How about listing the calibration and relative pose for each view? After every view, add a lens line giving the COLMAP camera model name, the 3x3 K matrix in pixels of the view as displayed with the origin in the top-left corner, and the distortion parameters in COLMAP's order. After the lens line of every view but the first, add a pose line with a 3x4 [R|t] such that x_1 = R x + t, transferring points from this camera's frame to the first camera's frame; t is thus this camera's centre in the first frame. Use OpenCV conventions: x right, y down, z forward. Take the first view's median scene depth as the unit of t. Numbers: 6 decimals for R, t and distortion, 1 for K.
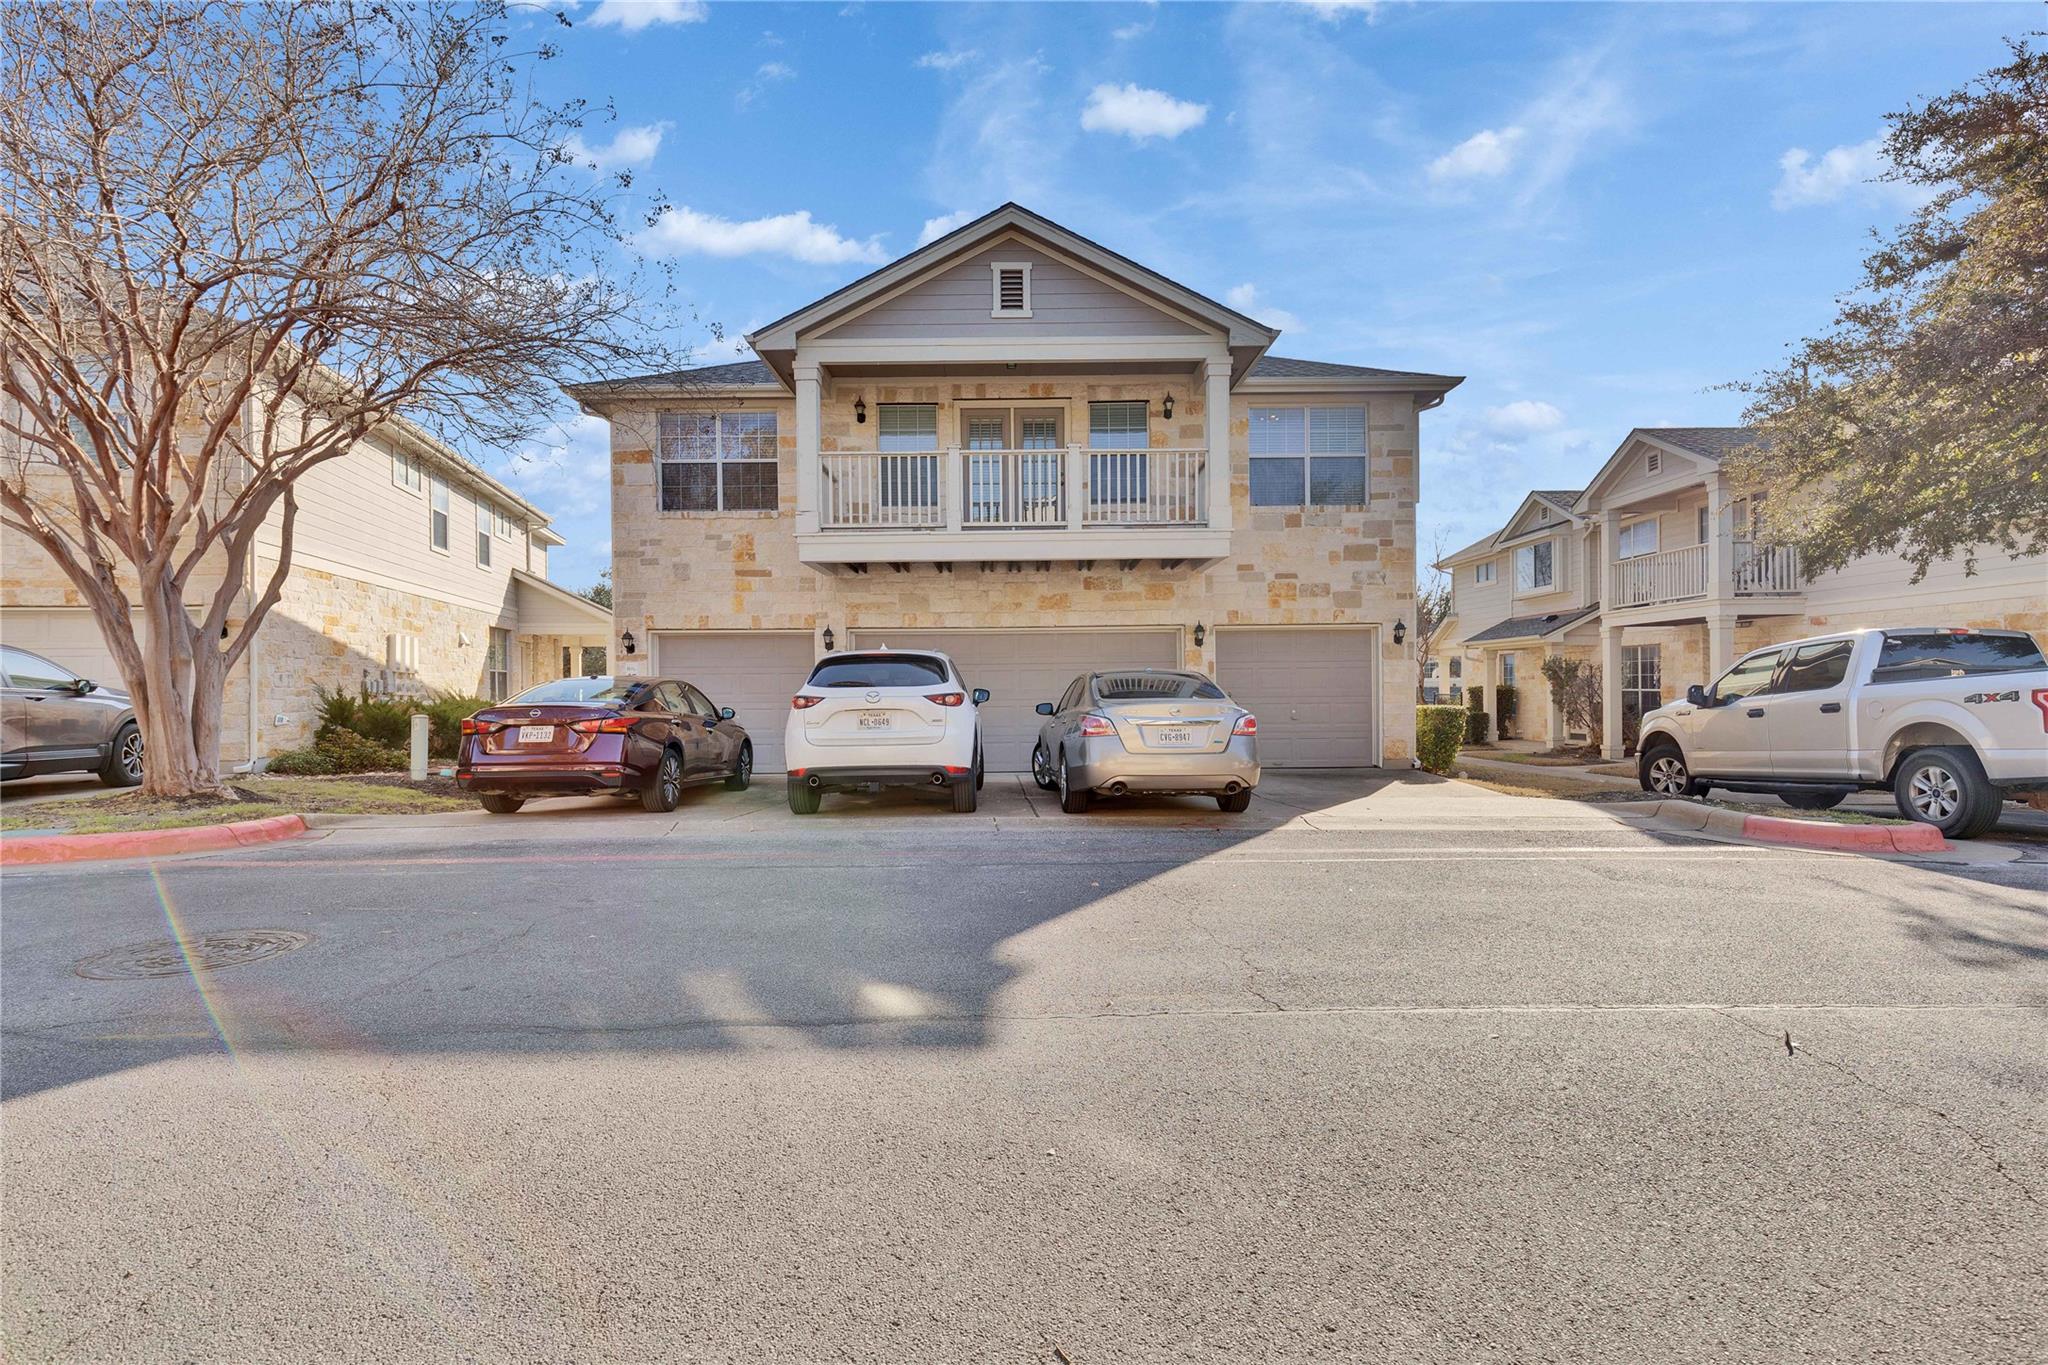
lens RADIAL K [[1019.9, 0, 1019.5], [0, 1019.9, 675.3], [0, 0, 1]] dist [0.006055, 0.000350]
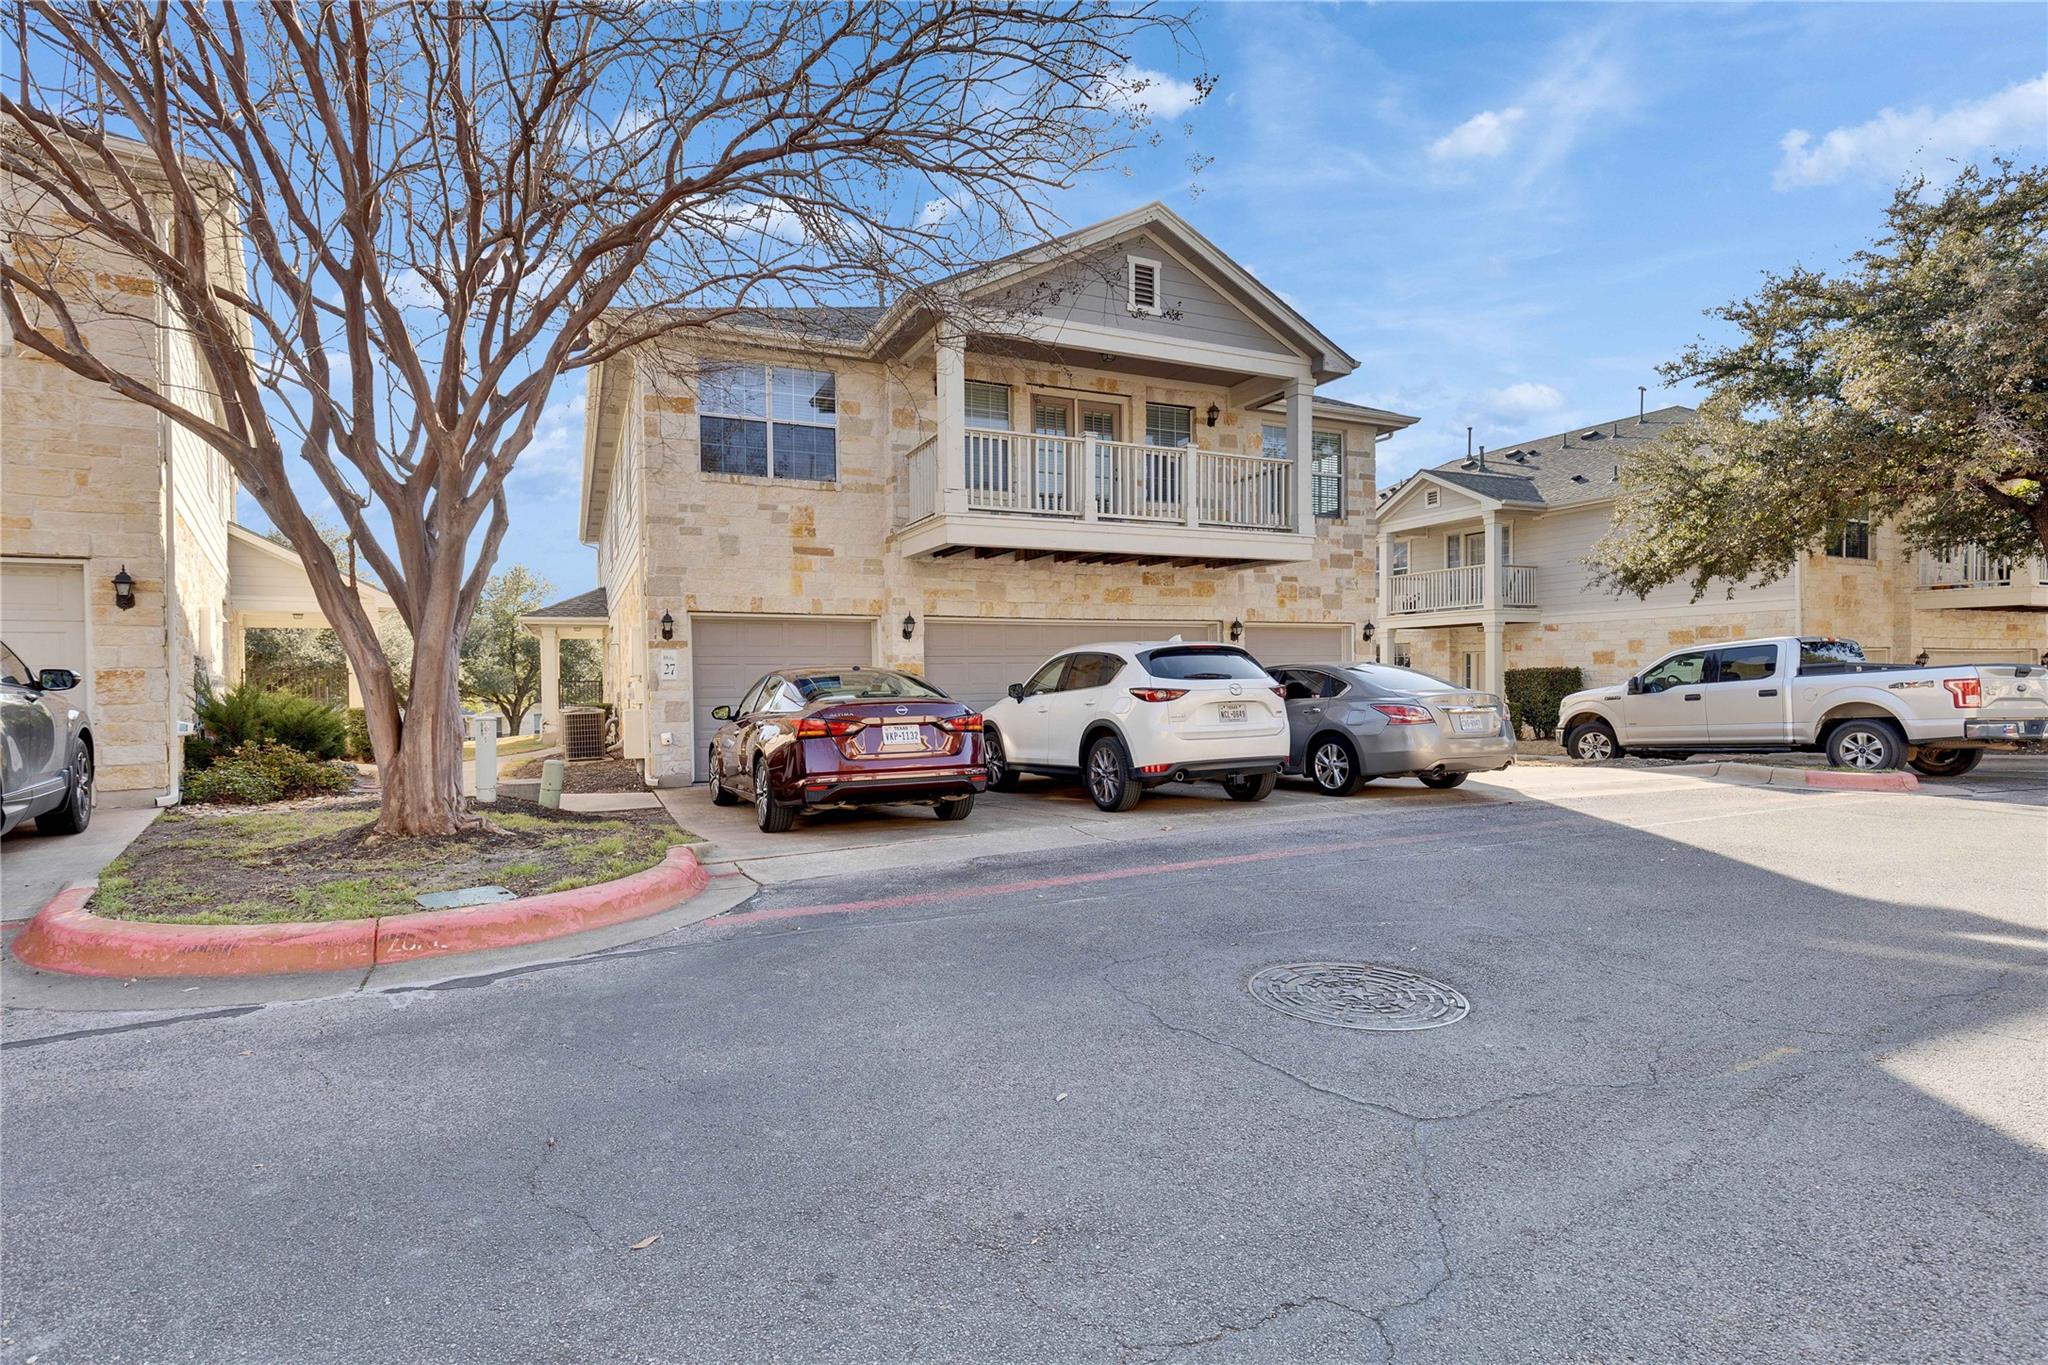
lens RADIAL K [[1019.9, 0, 1019.5], [0, 1019.9, 675.3], [0, 0, 1]] dist [0.006055, 0.000350]
pose [[0.901508, -0.000070, 0.432763, -0.493869], [-0.003677, 0.999963, 0.007821, 0.000408], [-0.432747, -0.008642, 0.901474, 0.123372]]
